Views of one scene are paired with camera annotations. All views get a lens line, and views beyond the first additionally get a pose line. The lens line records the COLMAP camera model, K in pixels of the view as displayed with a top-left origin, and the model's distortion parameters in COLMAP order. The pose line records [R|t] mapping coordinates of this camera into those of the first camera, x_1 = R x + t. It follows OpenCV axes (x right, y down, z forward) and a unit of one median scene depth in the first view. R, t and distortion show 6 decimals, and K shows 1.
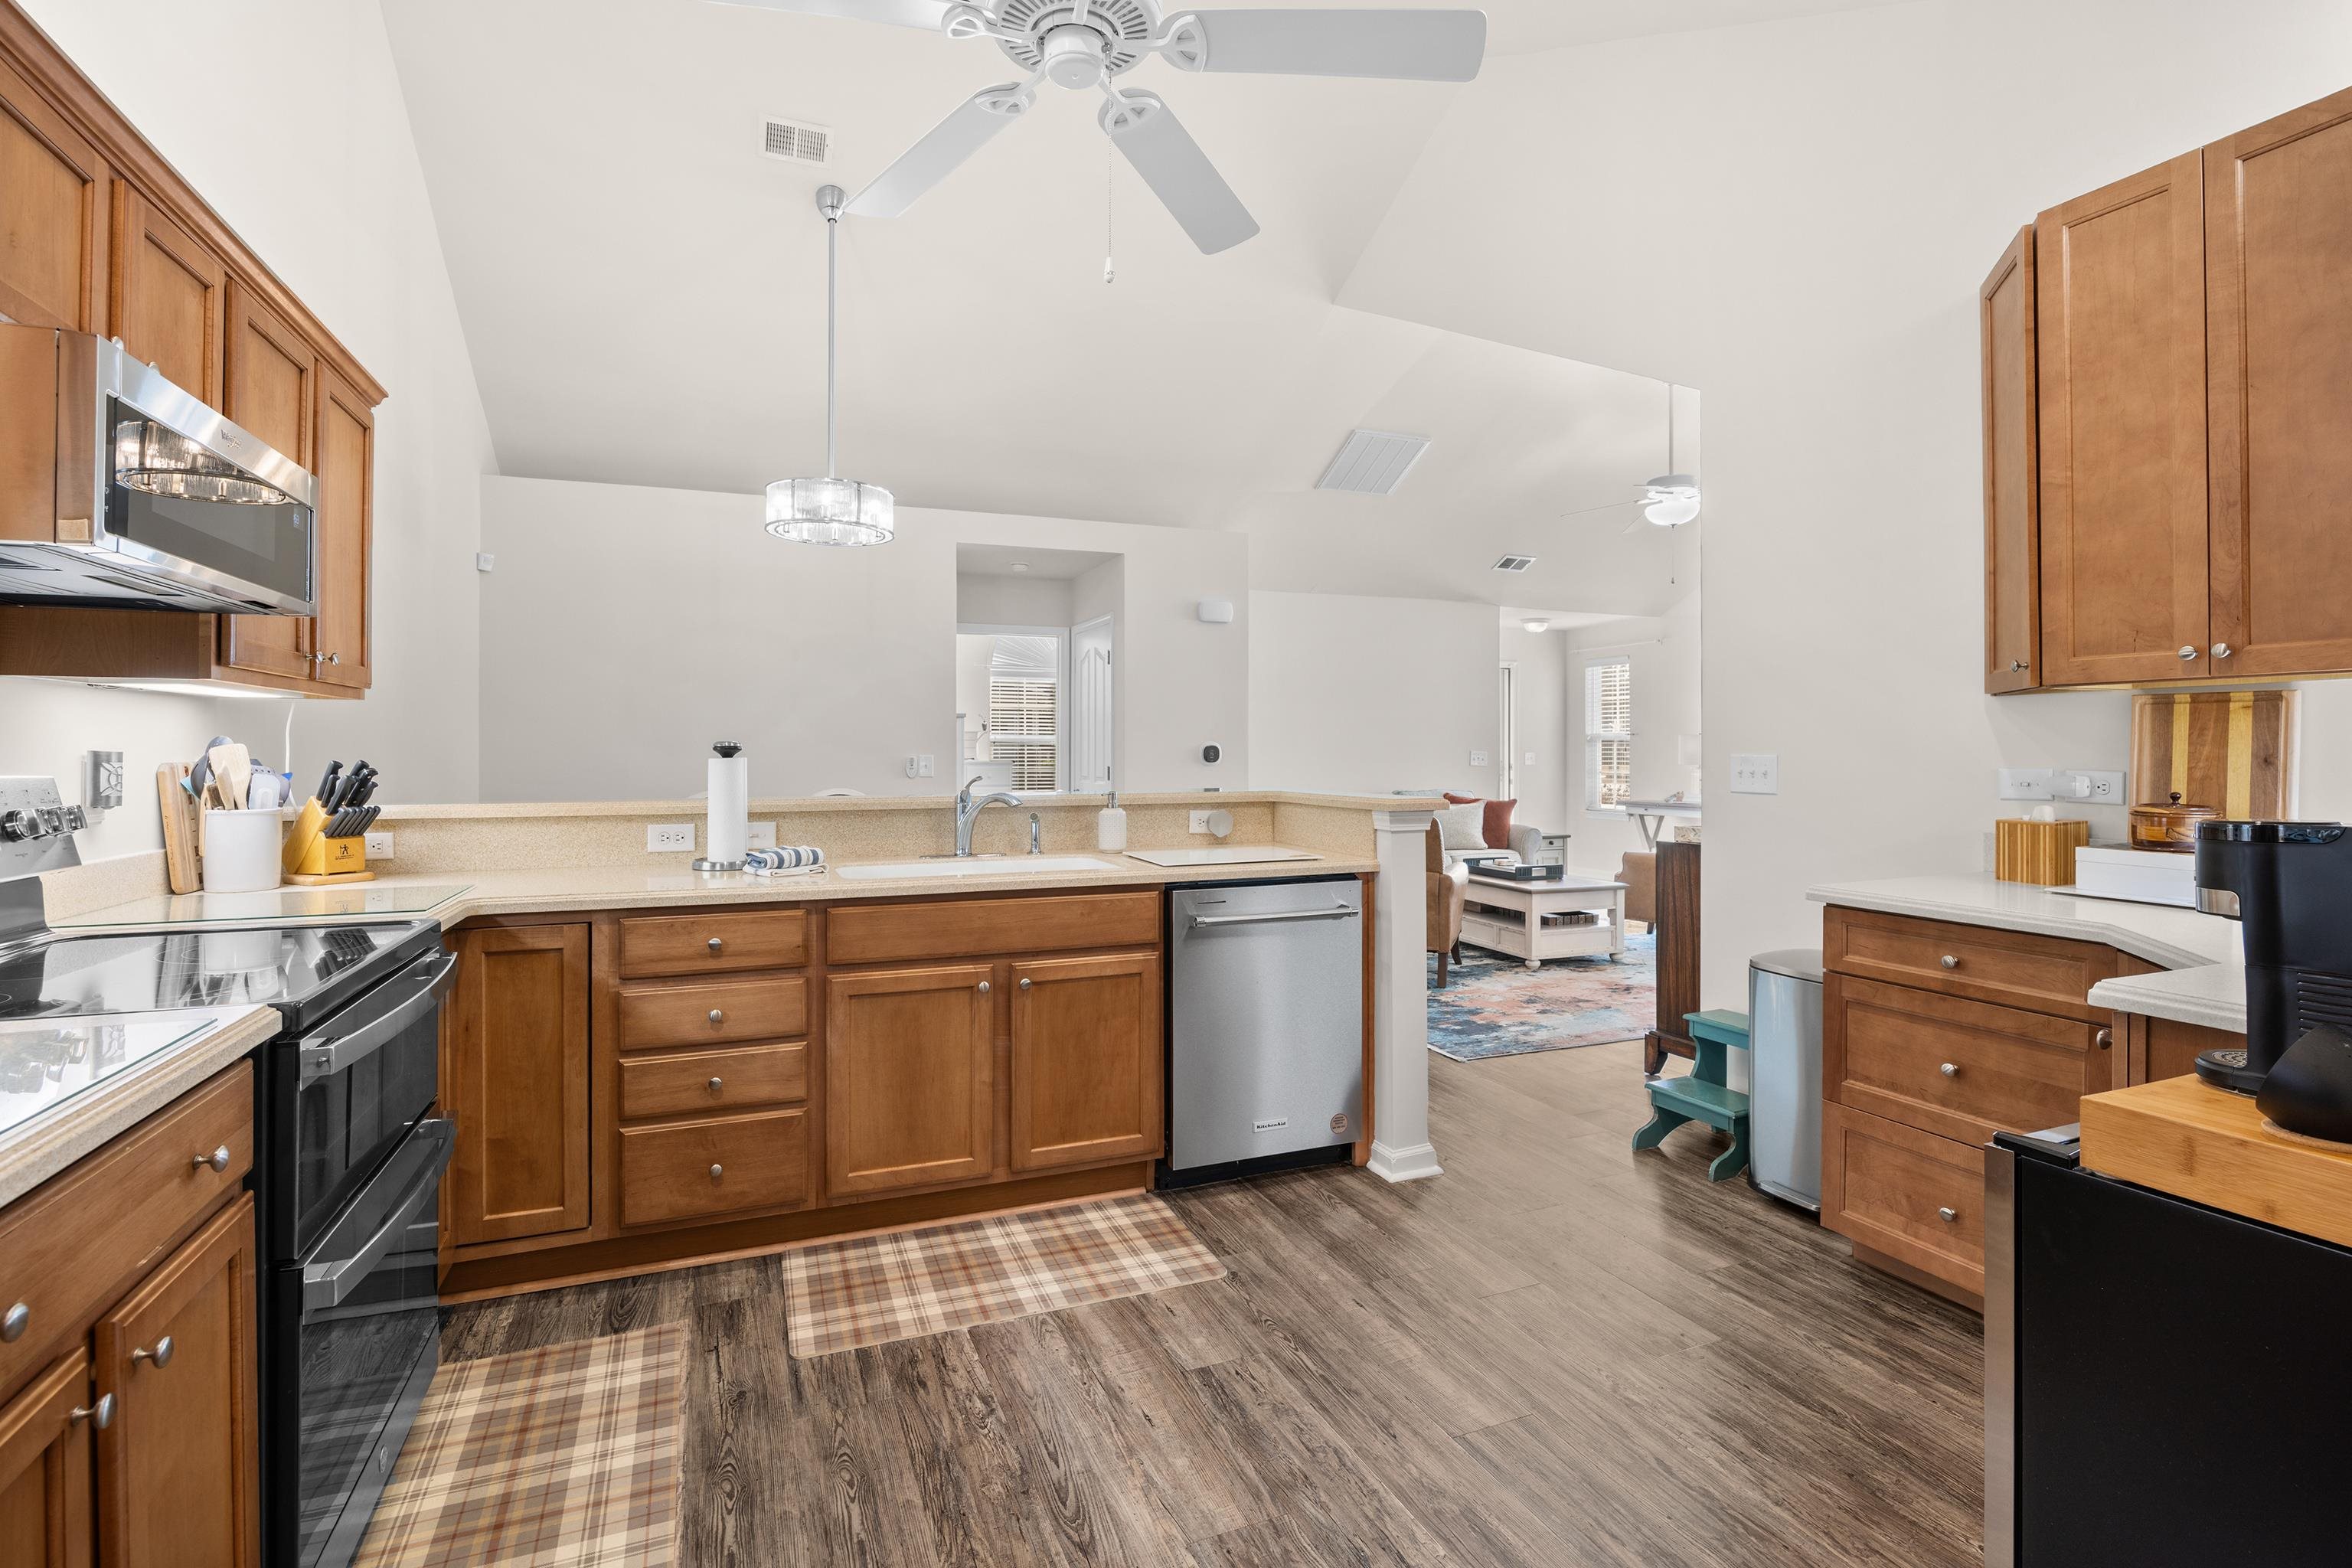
lens RADIAL K [[1099.5, 0, 1174.2], [0, 1099.5, 747.6], [0, 0, 1]] dist [-0.016279, 0.001089]
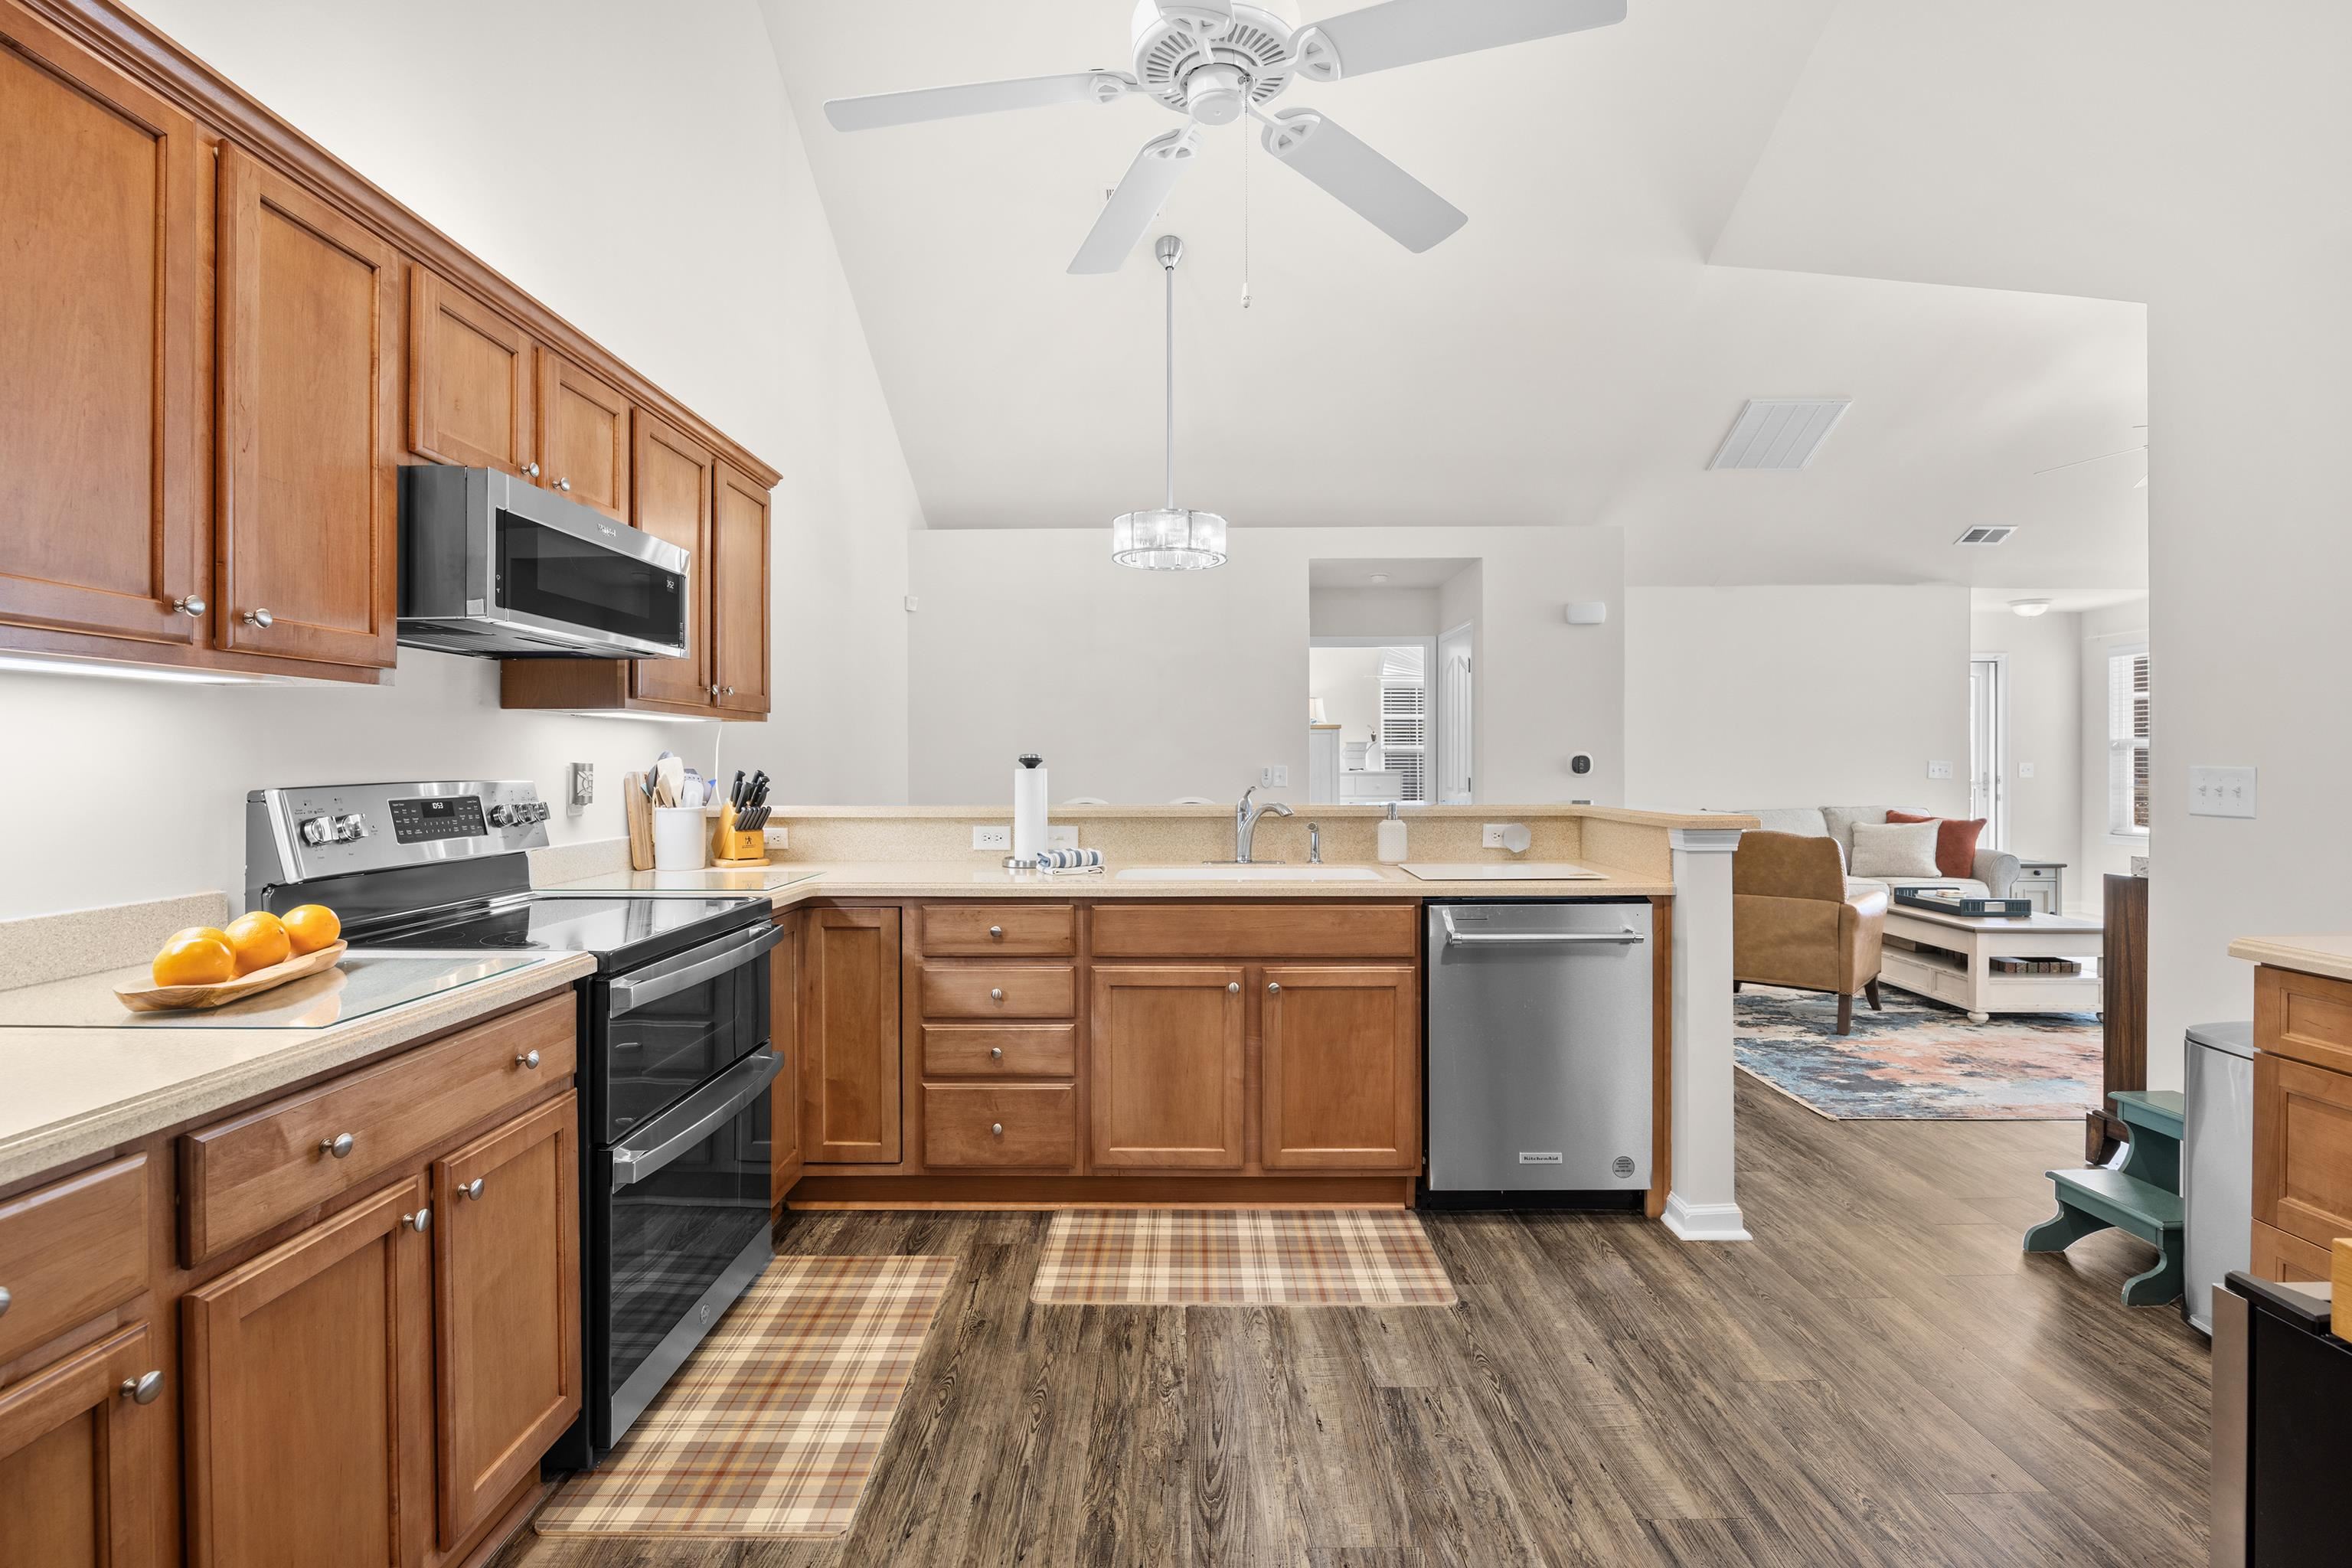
lens RADIAL K [[1092.8, 0, 1170.3], [0, 1092.8, 763.9], [0, 0, 1]] dist [-0.017564, 0.001873]
pose [[0.923009, -0.000017, -0.384778, 0.186761], [0.002179, 0.999984, 0.005182, -0.000936], [0.384771, -0.005621, 0.922995, 0.018851]]
